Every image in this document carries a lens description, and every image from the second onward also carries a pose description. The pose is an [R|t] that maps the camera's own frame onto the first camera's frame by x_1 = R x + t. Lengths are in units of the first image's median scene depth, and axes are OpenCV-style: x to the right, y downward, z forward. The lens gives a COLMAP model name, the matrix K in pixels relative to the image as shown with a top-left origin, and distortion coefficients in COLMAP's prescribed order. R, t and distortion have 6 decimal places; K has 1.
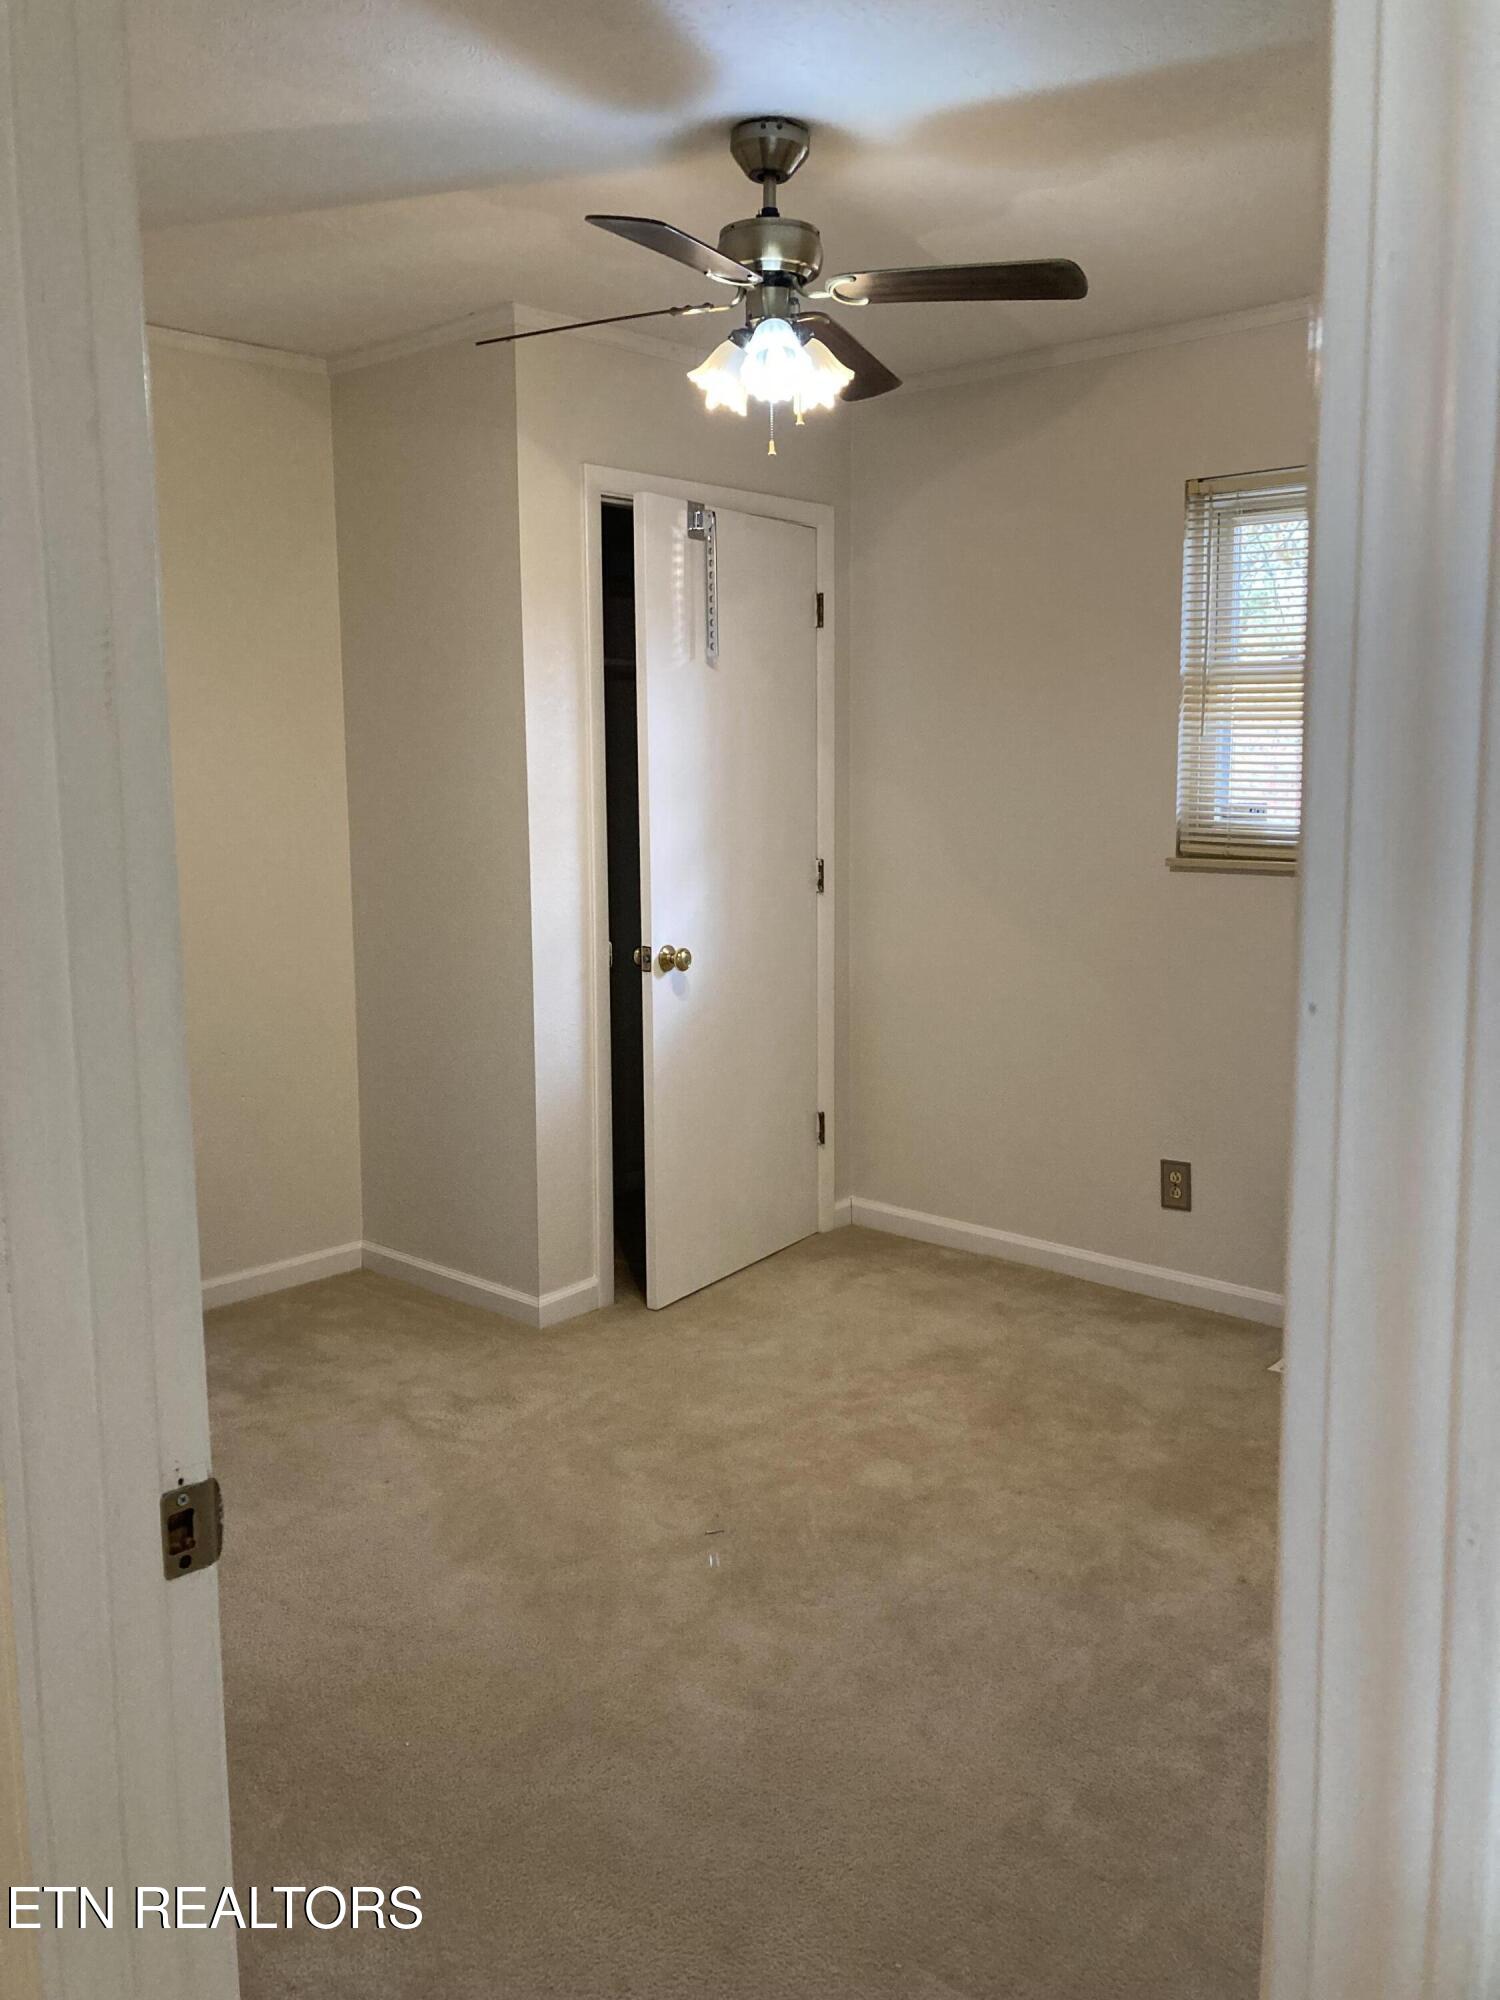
lens RADIAL K [[1631.1, 0, 751.1], [0, 1631.1, 999.0], [0, 0, 1]] dist [0.000807, 0.000650]
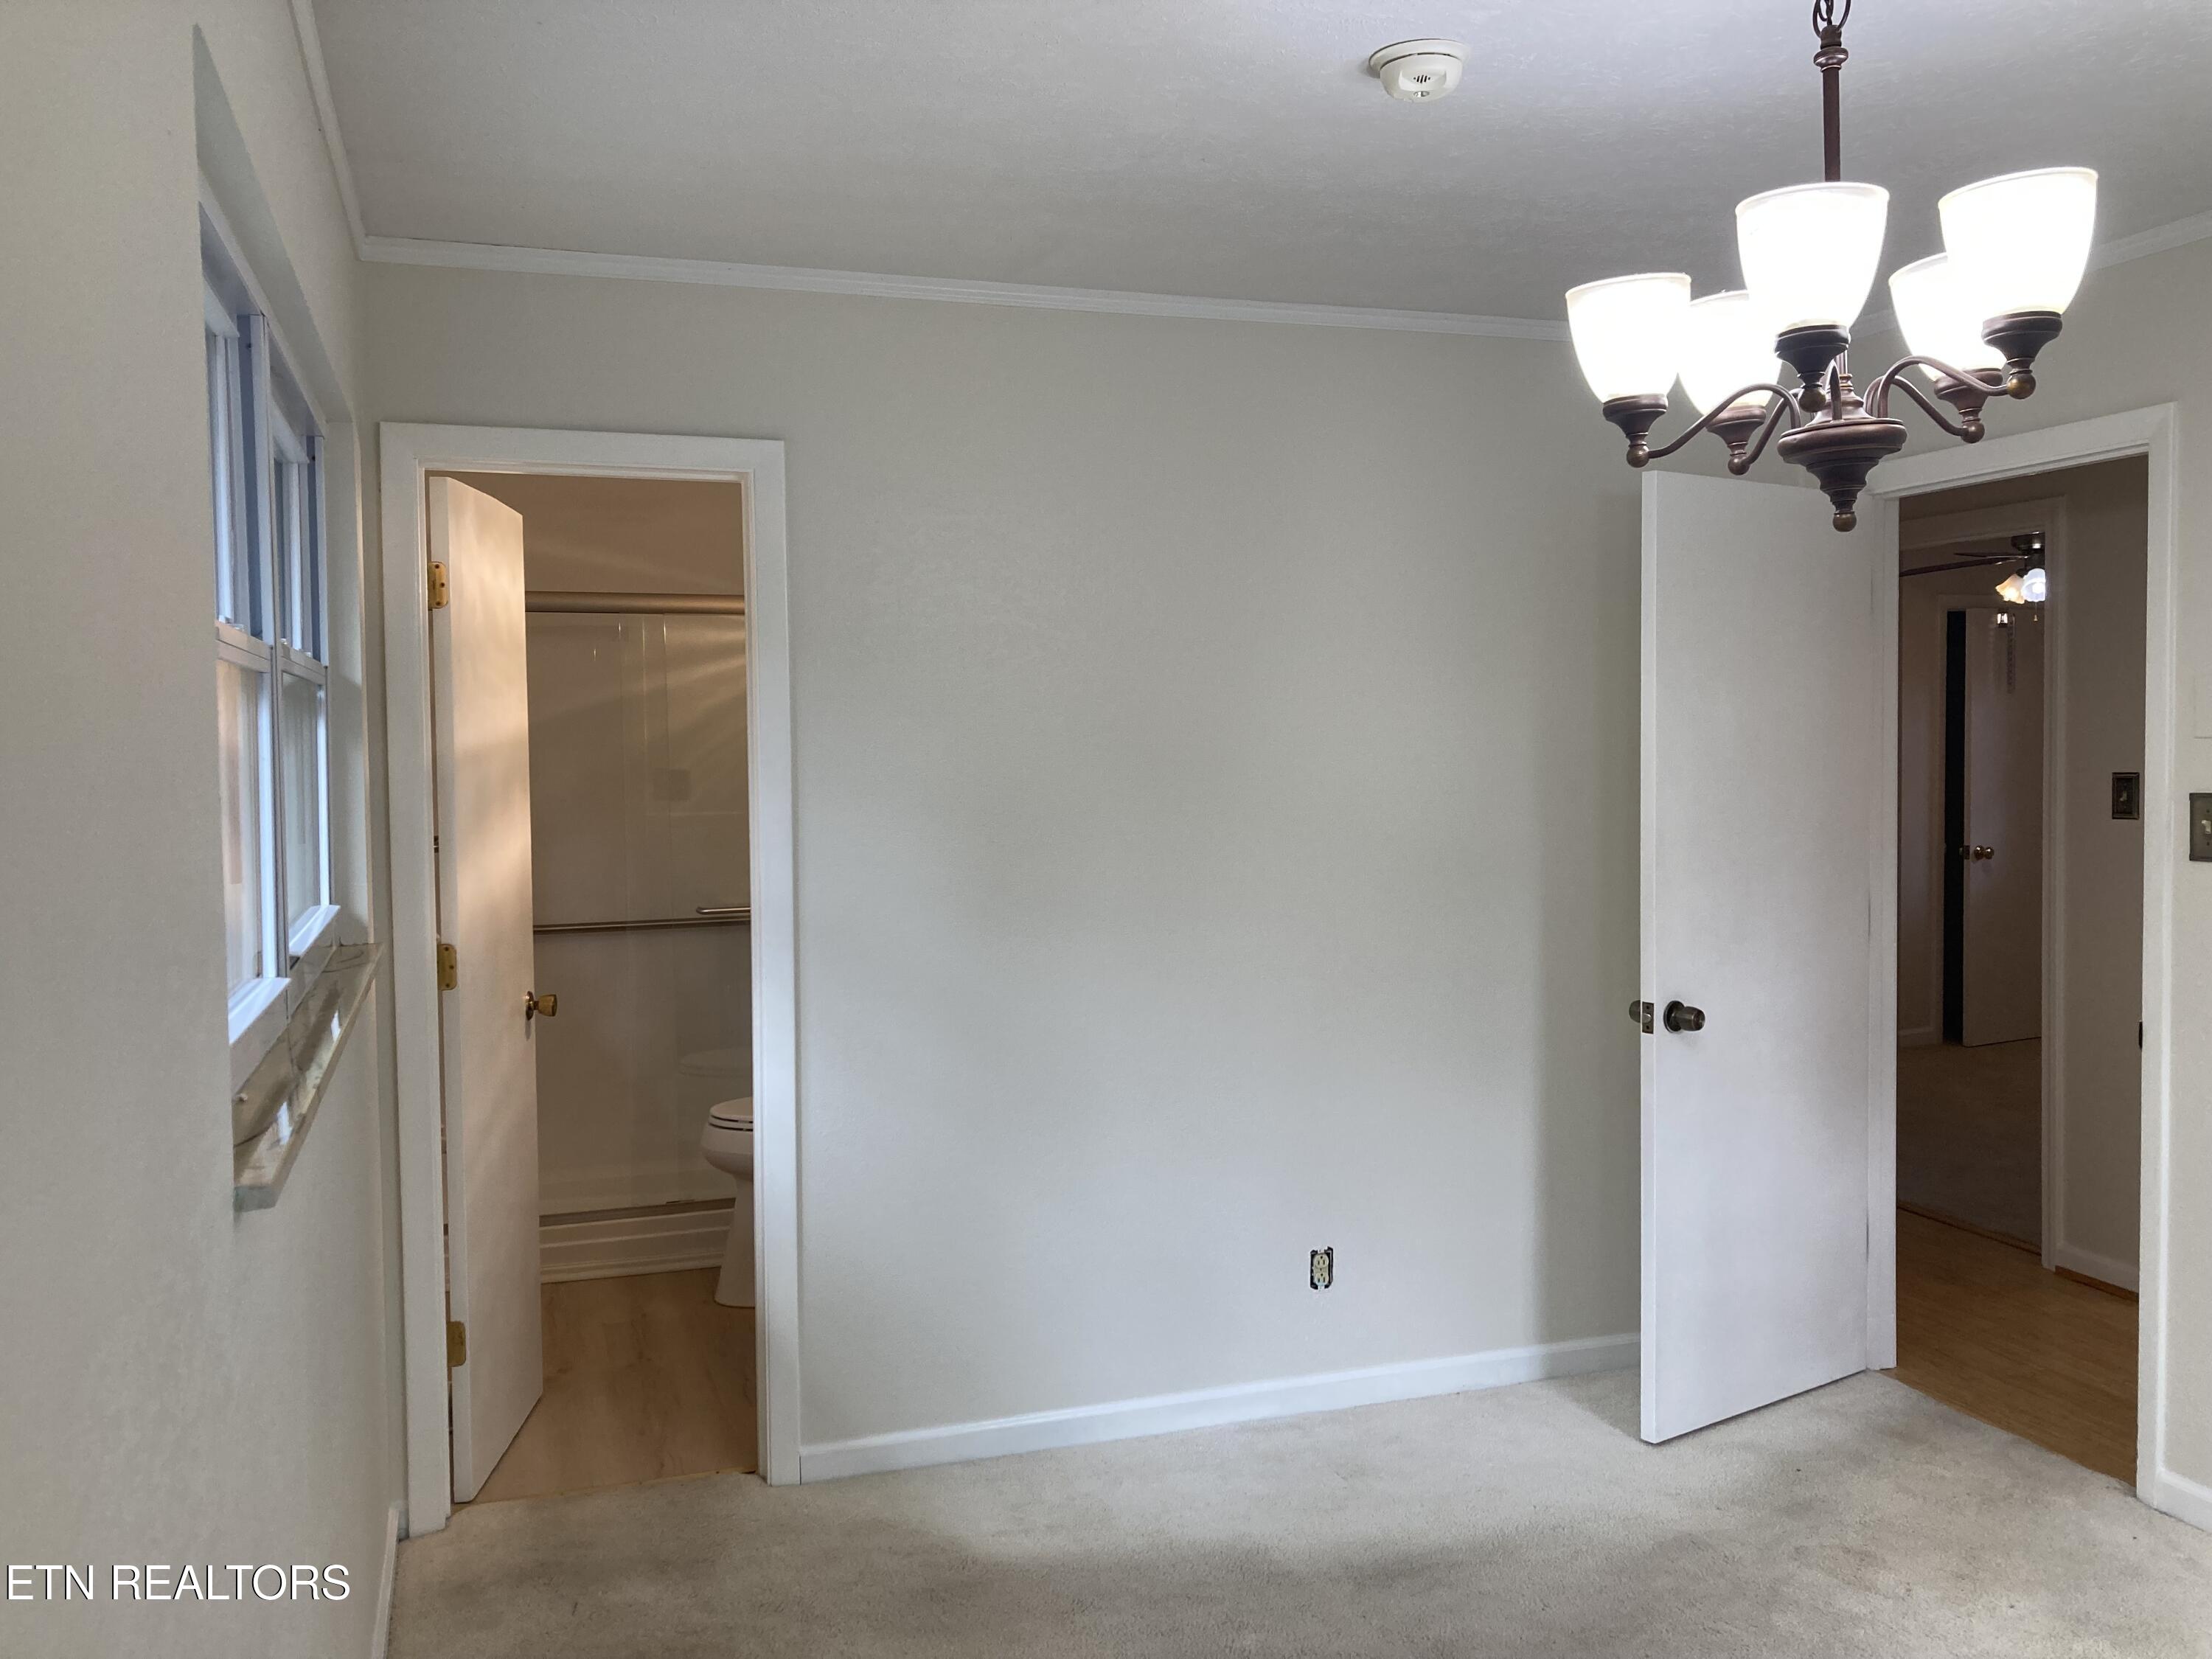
lens RADIAL K [[1804.0, 0, 1106.2], [0, 1804.0, 825.3], [0, 0, 1]] dist [0.000807, 0.000650]
pose [[0.874943, 0.021315, -0.483756, 0.069717], [-0.061584, 0.995816, -0.067507, 0.141405], [0.480294, 0.088857, 0.872595, -1.233849]]
